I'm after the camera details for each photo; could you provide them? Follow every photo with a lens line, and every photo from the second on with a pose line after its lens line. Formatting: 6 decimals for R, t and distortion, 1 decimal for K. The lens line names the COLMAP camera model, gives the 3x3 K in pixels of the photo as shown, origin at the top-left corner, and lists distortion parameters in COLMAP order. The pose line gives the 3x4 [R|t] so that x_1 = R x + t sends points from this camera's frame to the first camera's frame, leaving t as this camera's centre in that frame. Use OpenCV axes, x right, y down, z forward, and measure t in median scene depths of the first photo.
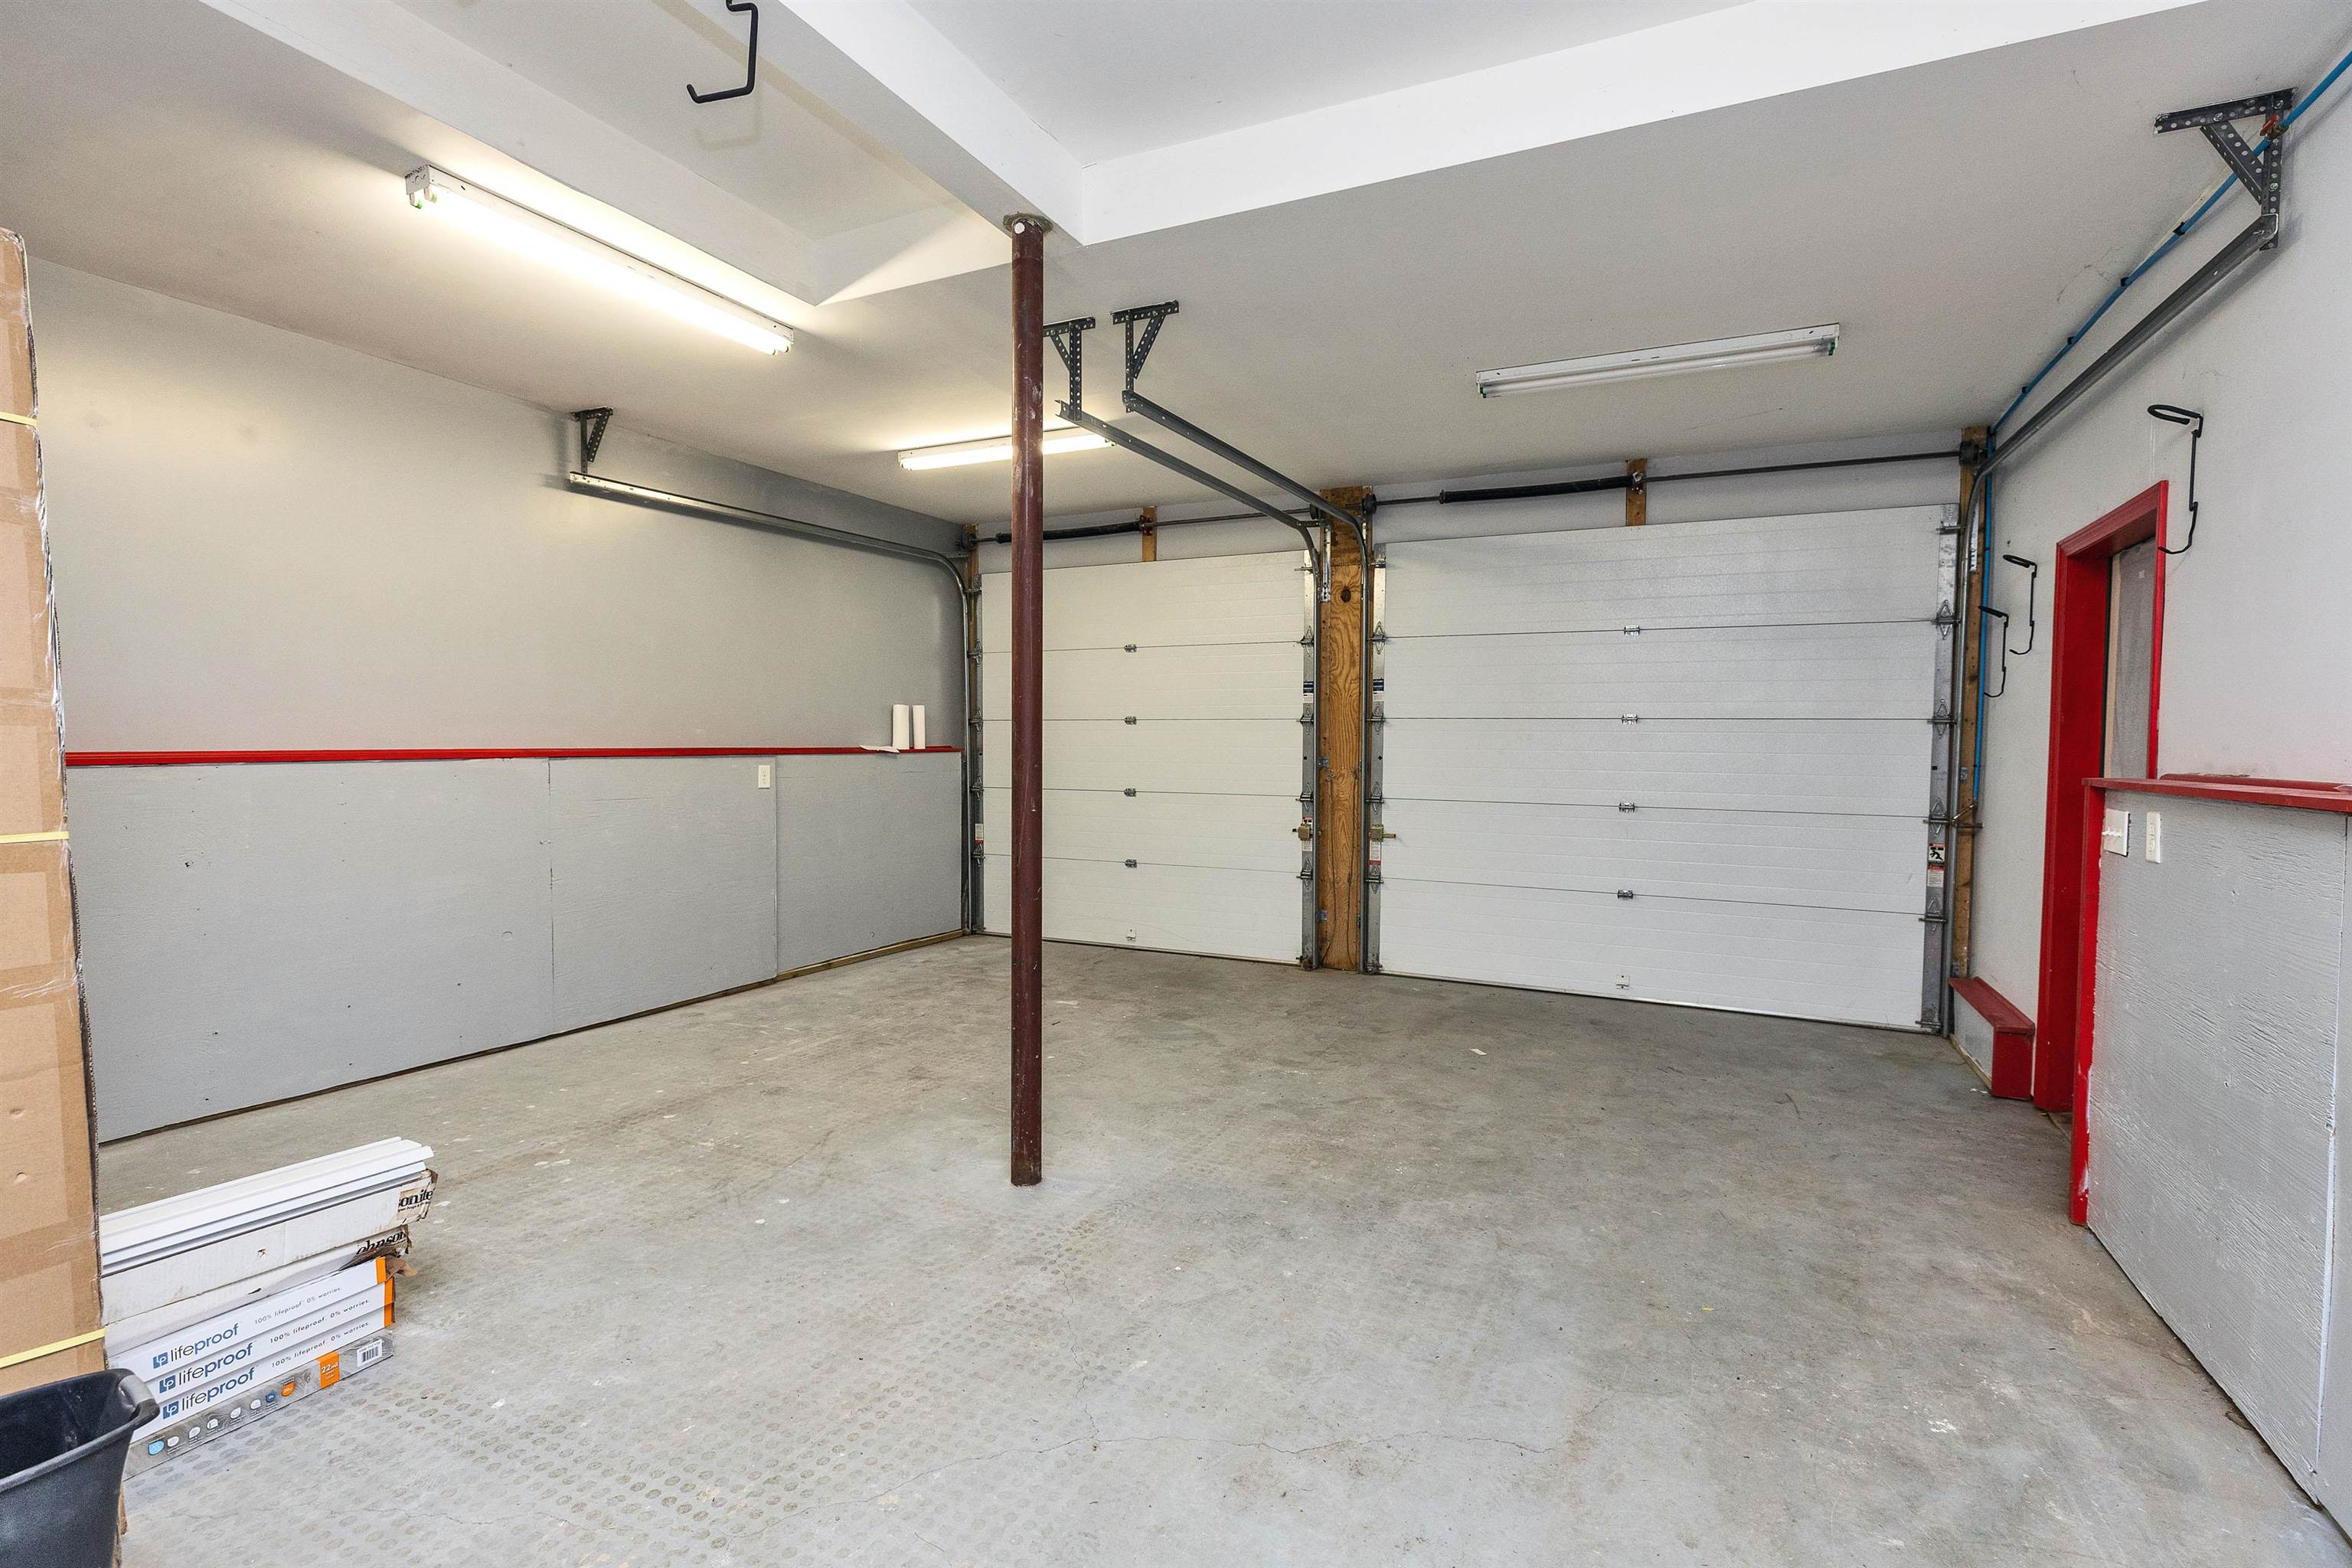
lens RADIAL K [[1074.0, 0, 1180.5], [0, 1074.0, 787.9], [0, 0, 1]] dist [0.002511, -0.000277]
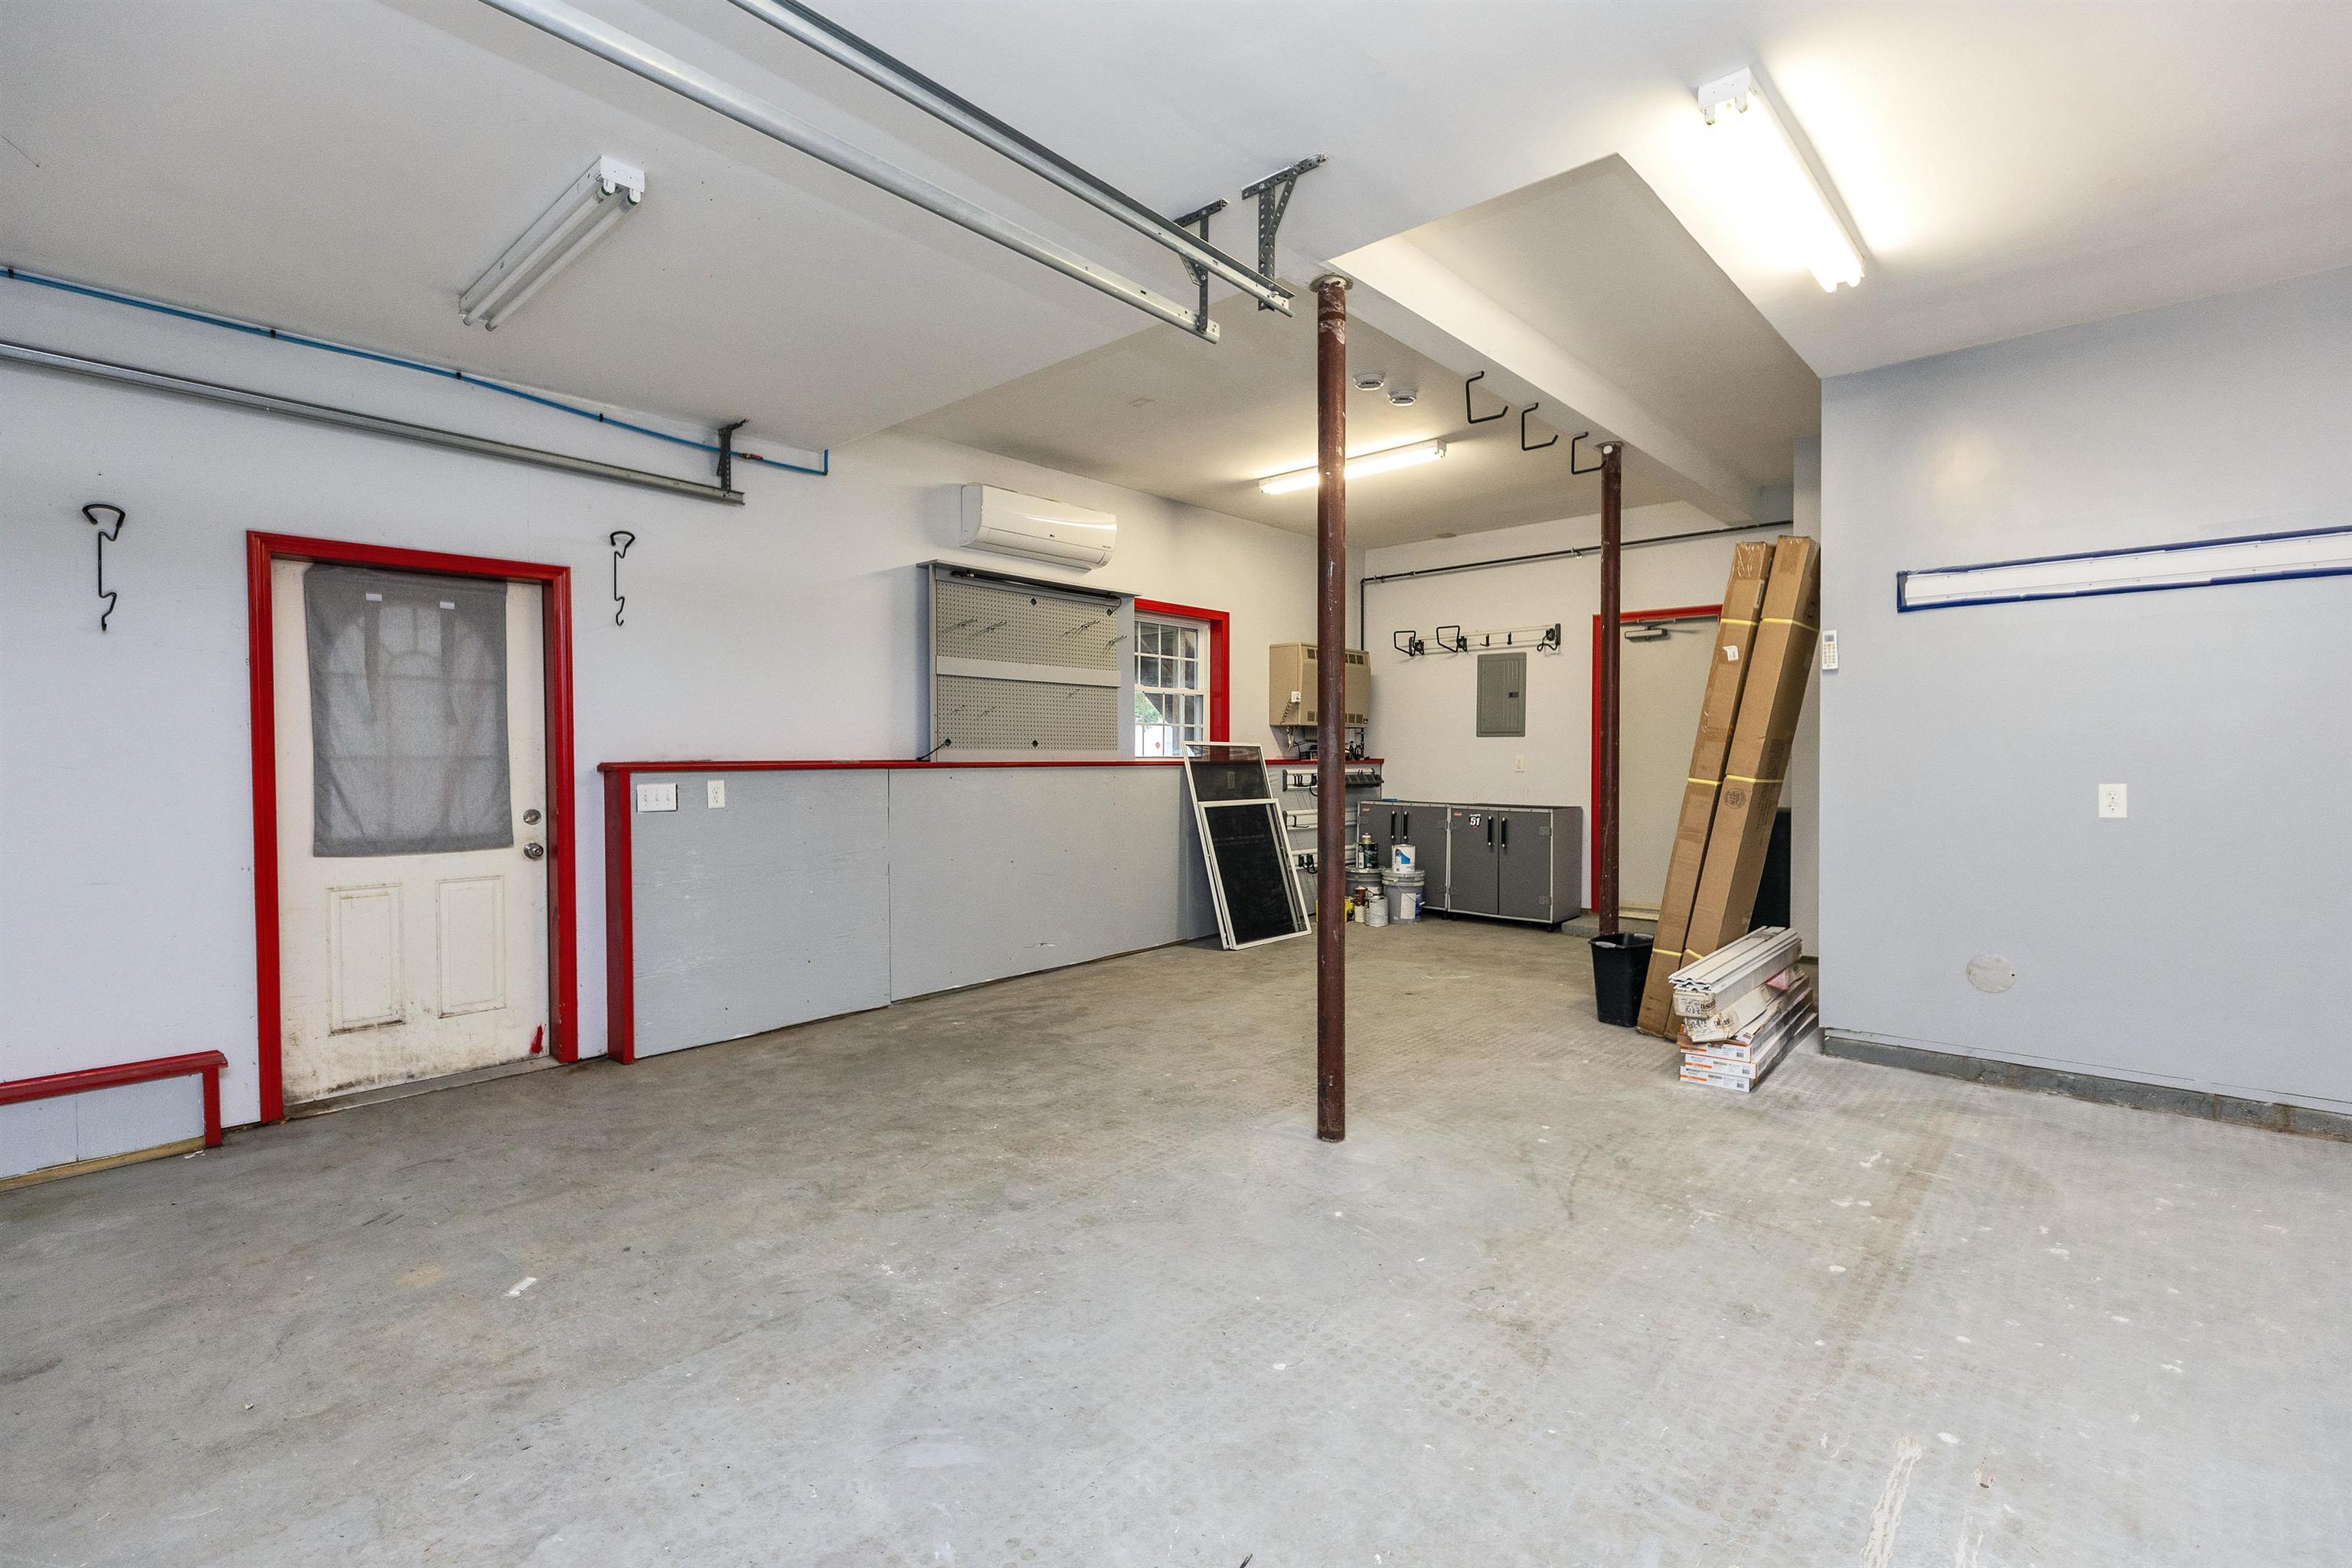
lens RADIAL K [[1074.0, 0, 1180.9], [0, 1074.0, 782.3], [0, 0, 1]] dist [0.002511, -0.000277]
pose [[-0.959403, -0.010230, 0.281855, -0.272633], [0.009350, 0.997639, 0.068037, -0.067750], [-0.281885, 0.067910, -0.957042, 1.869918]]
